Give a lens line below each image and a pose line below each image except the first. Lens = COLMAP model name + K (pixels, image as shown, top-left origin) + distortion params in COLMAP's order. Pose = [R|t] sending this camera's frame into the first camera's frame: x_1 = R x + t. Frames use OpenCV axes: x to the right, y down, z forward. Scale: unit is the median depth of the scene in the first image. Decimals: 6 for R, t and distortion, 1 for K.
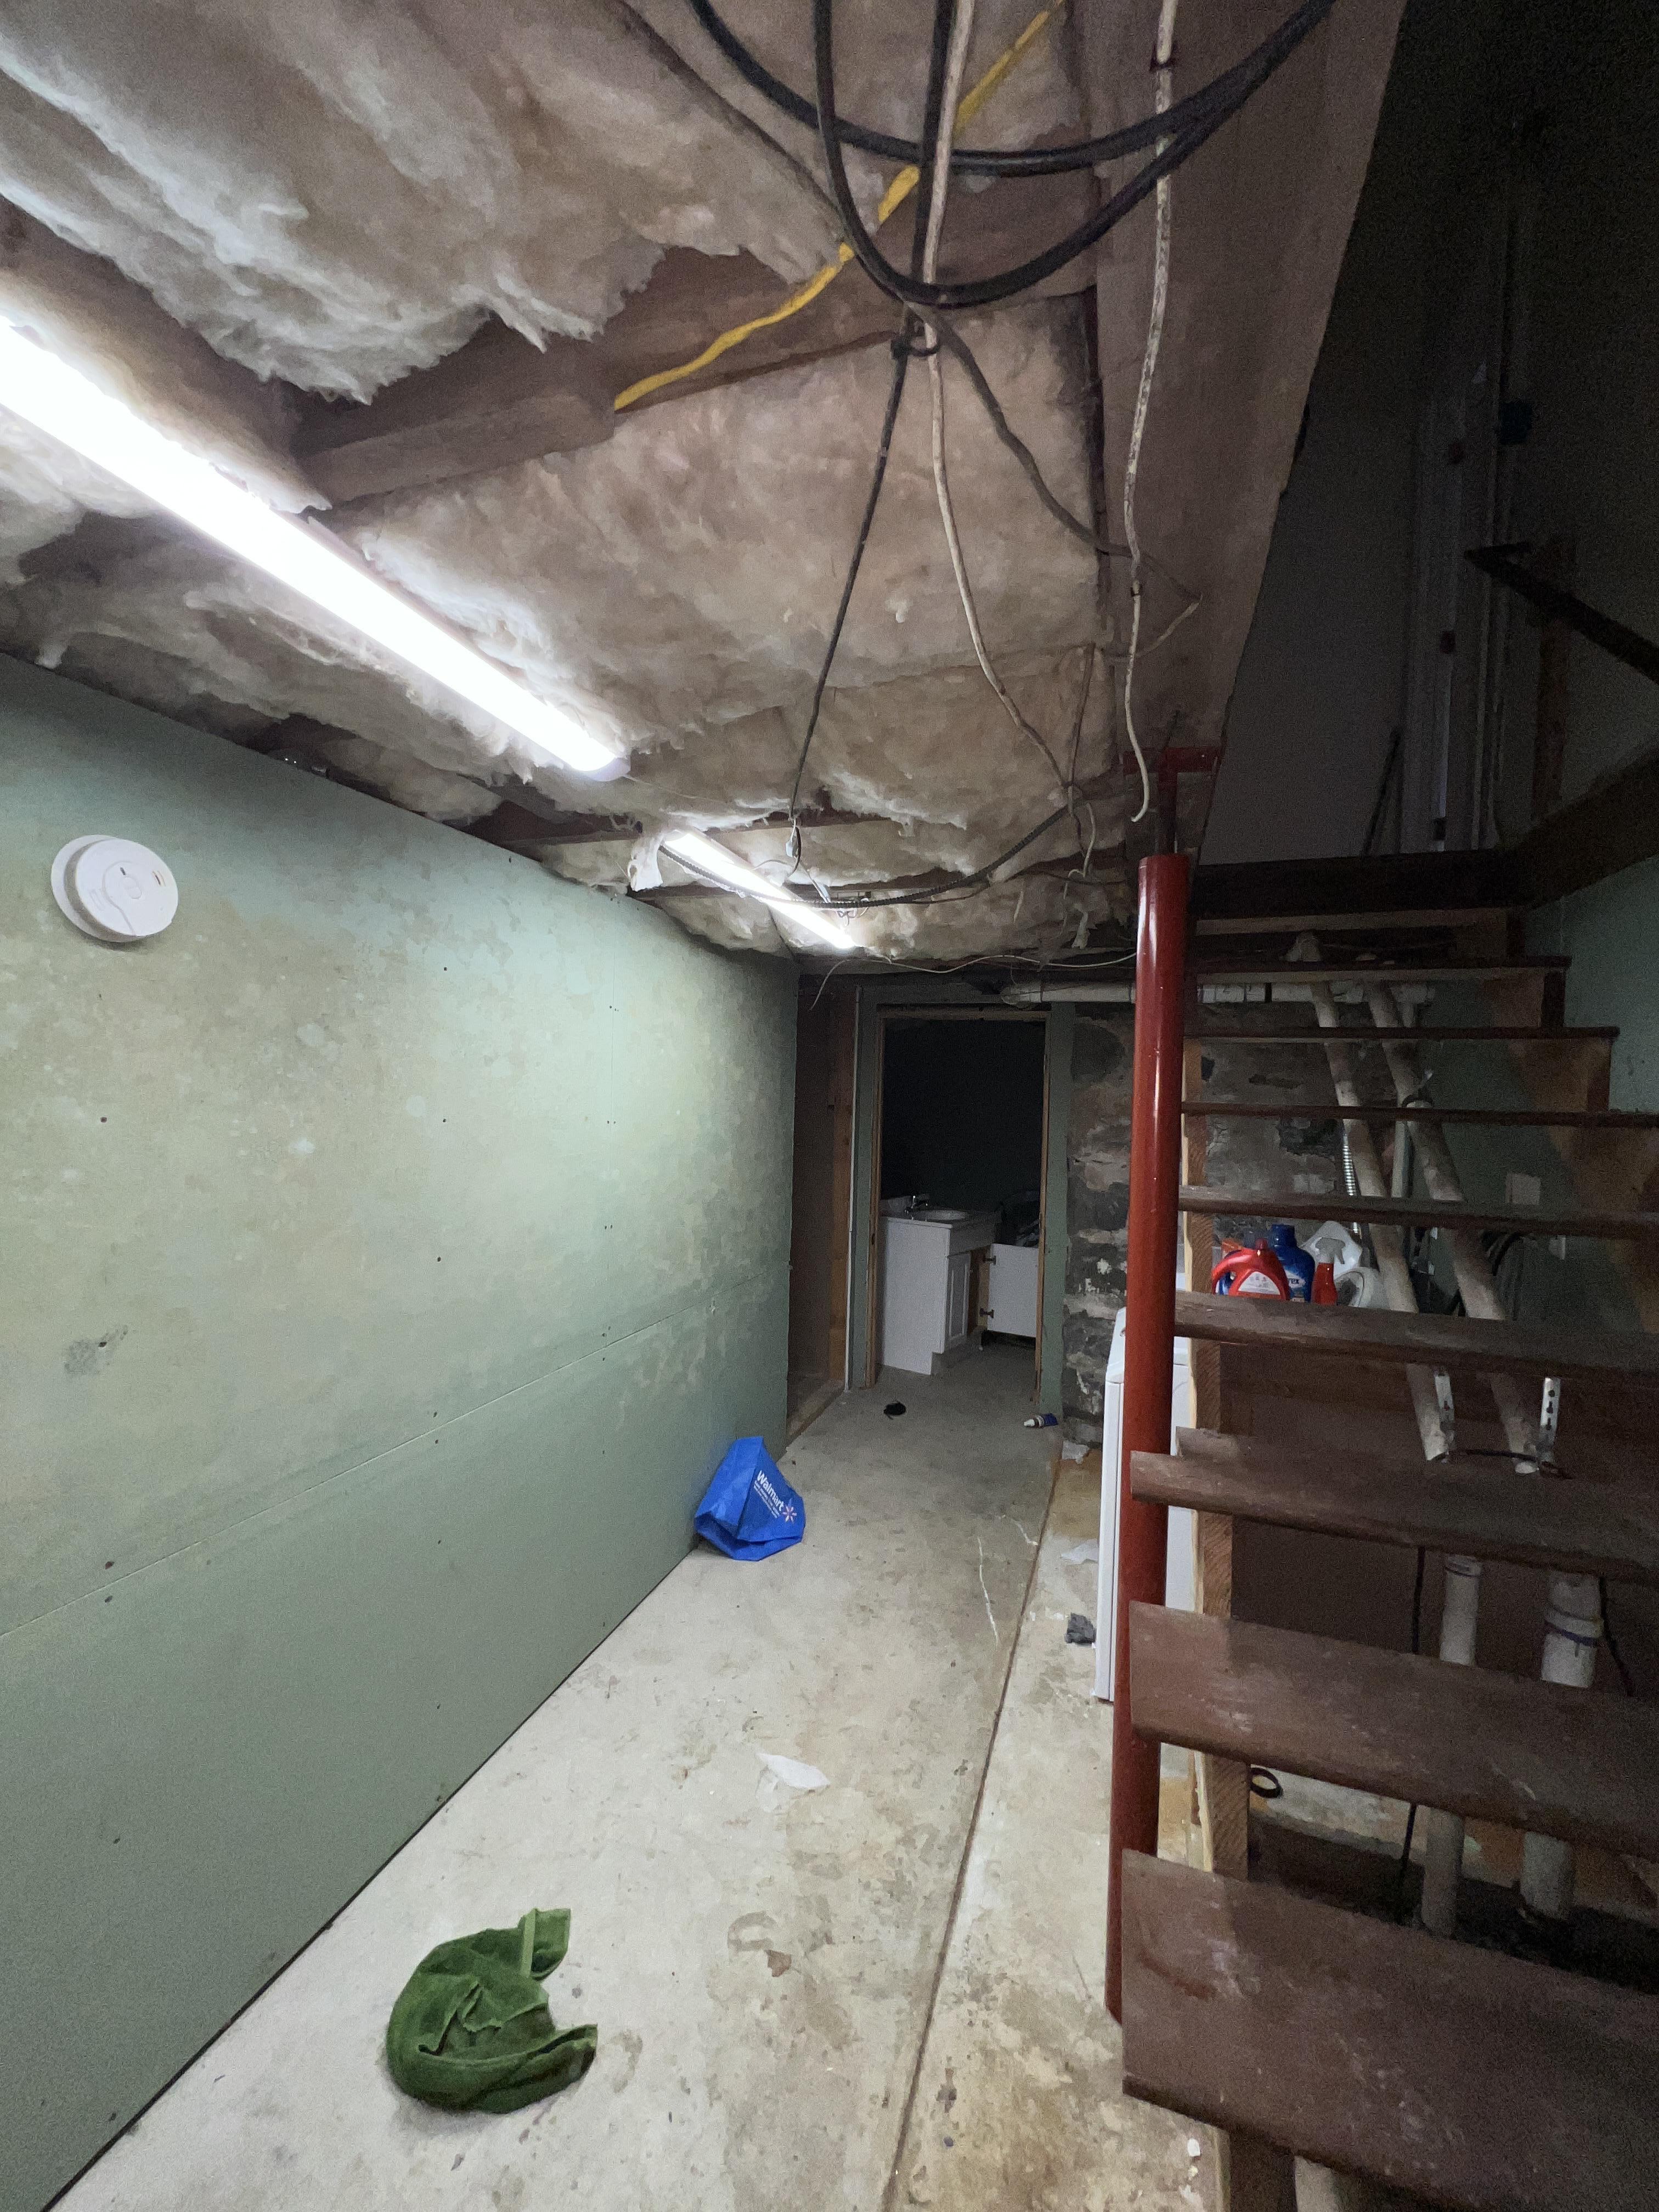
lens RADIAL K [[884.2, 0, 830.9], [0, 884.2, 1105.0], [0, 0, 1]] dist [0.000199, -0.000267]
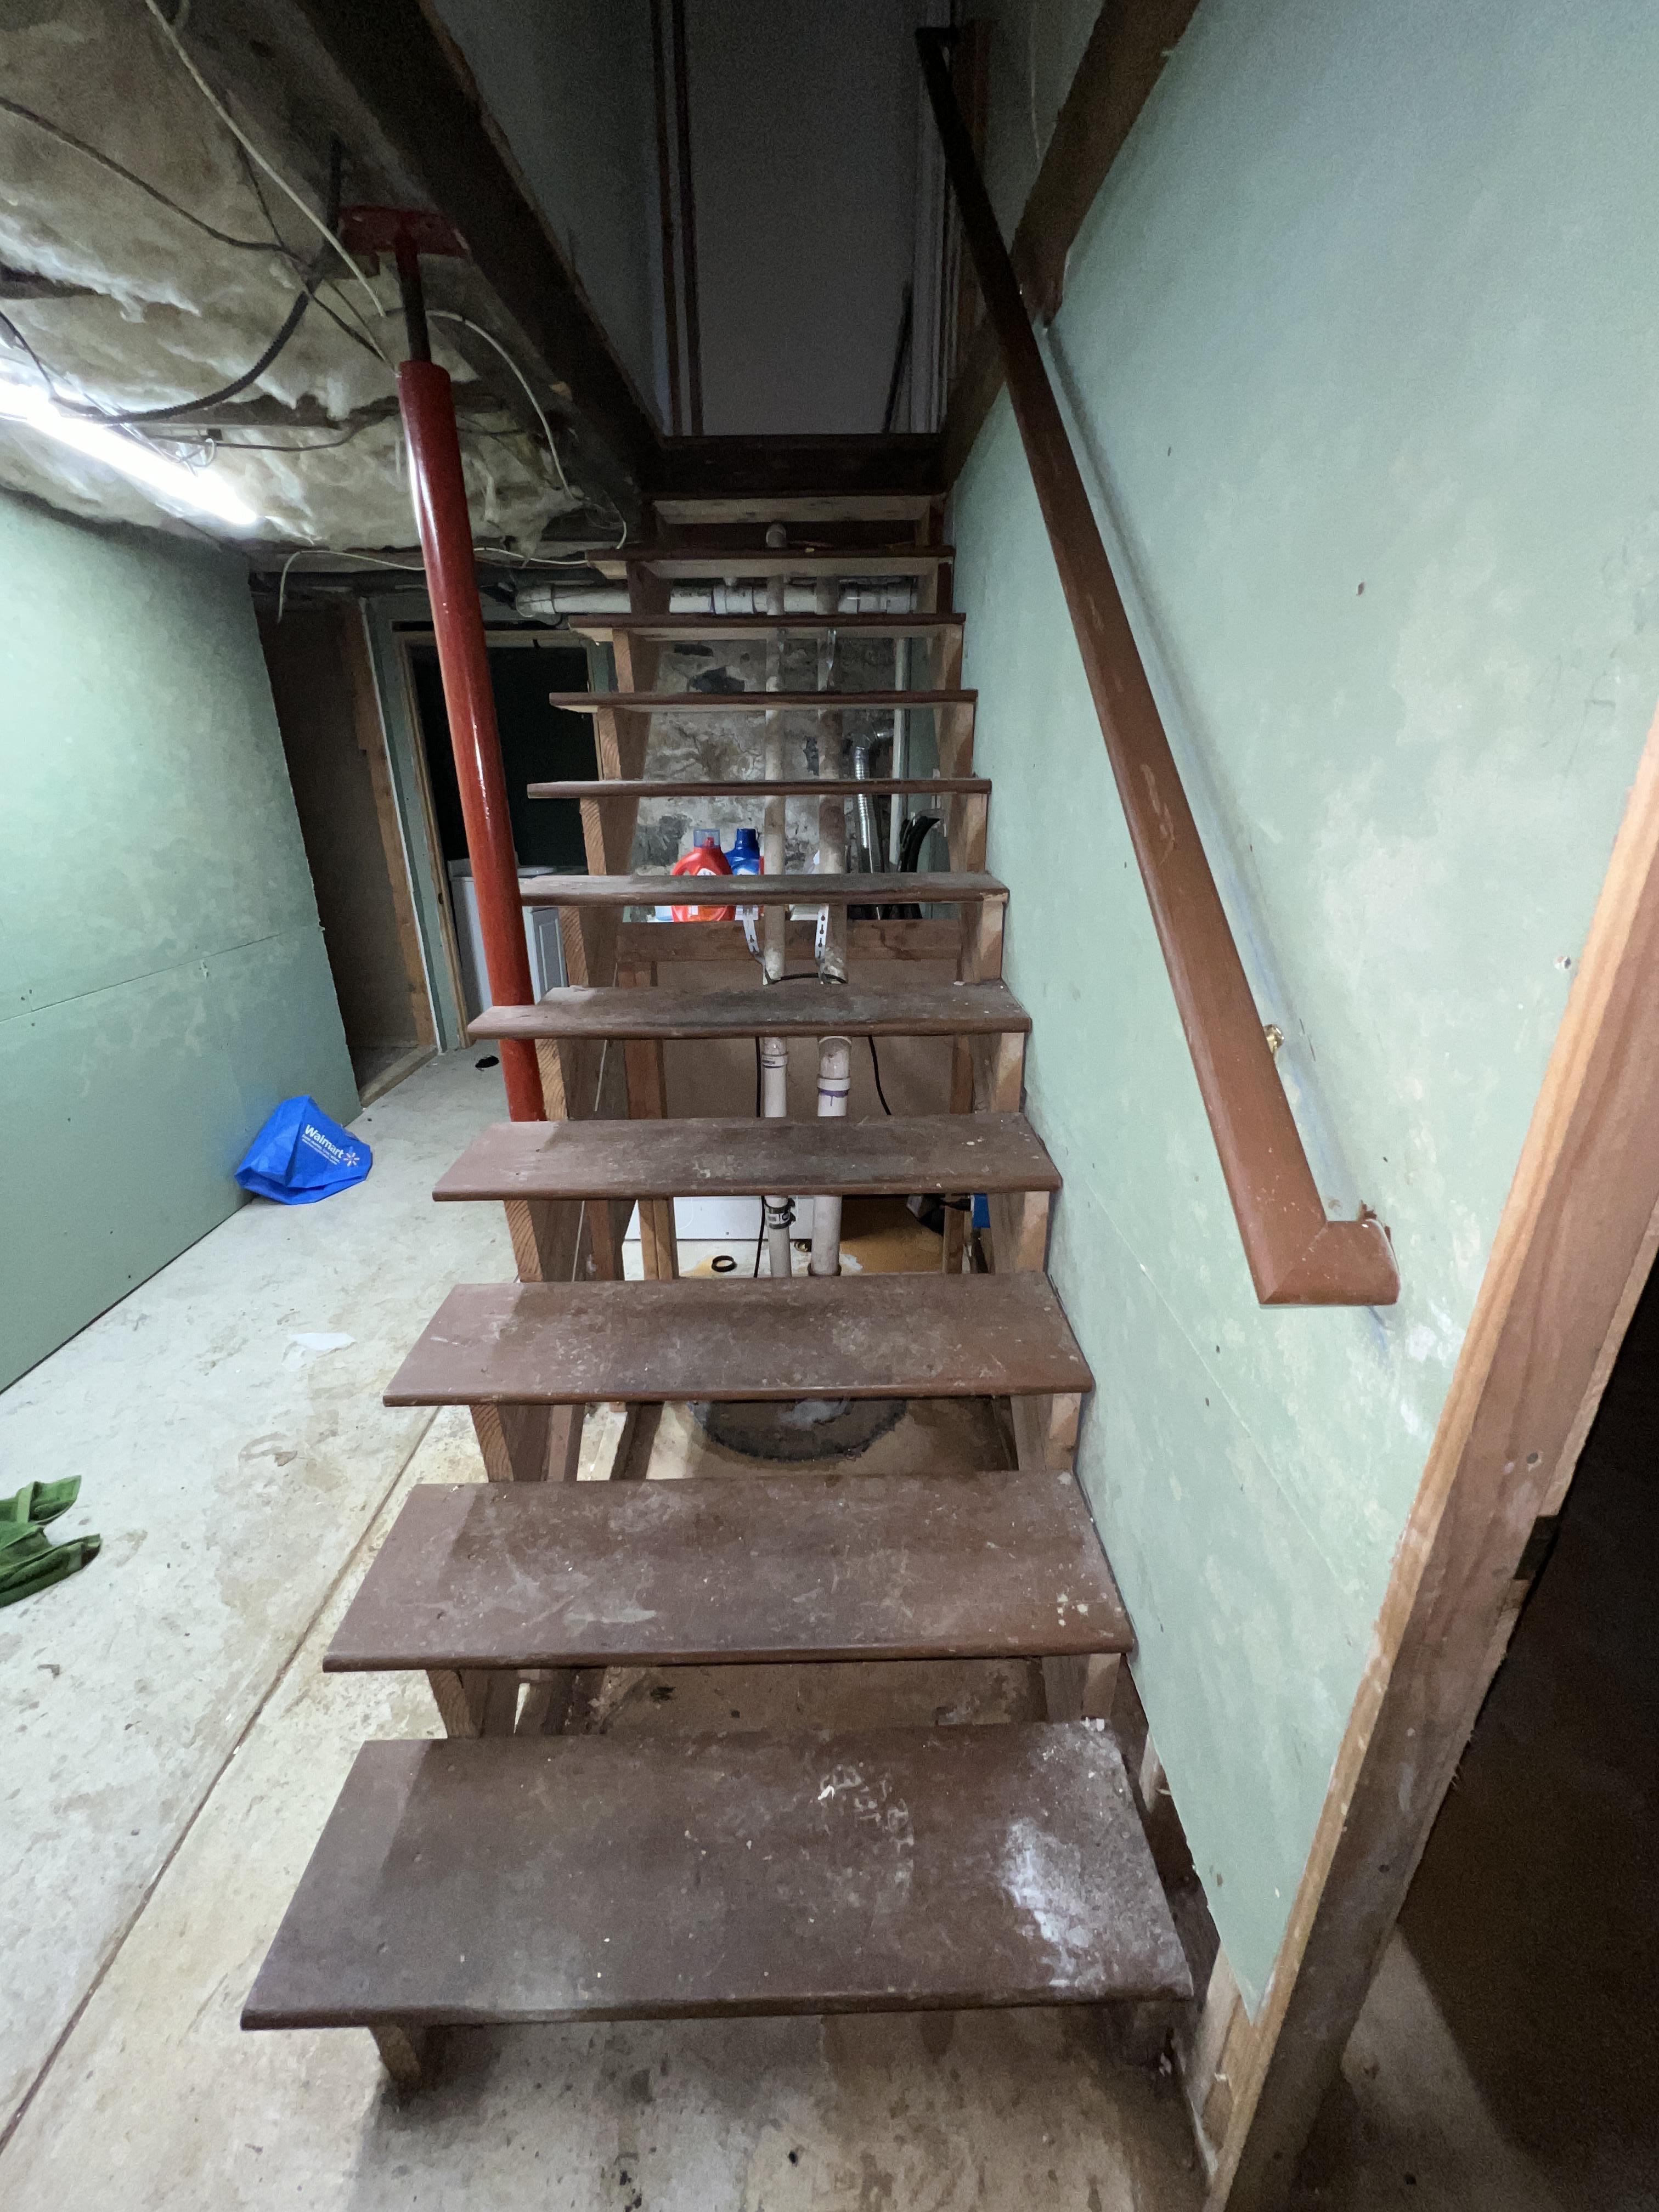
lens RADIAL K [[884.2, 0, 828.4], [0, 884.2, 1103.7], [0, 0, 1]] dist [0.000199, -0.000267]
pose [[0.941358, -0.153478, 0.300484, 0.194248], [0.040167, 0.935200, 0.351835, 0.063021], [-0.335011, -0.319133, 0.886522, -0.096124]]
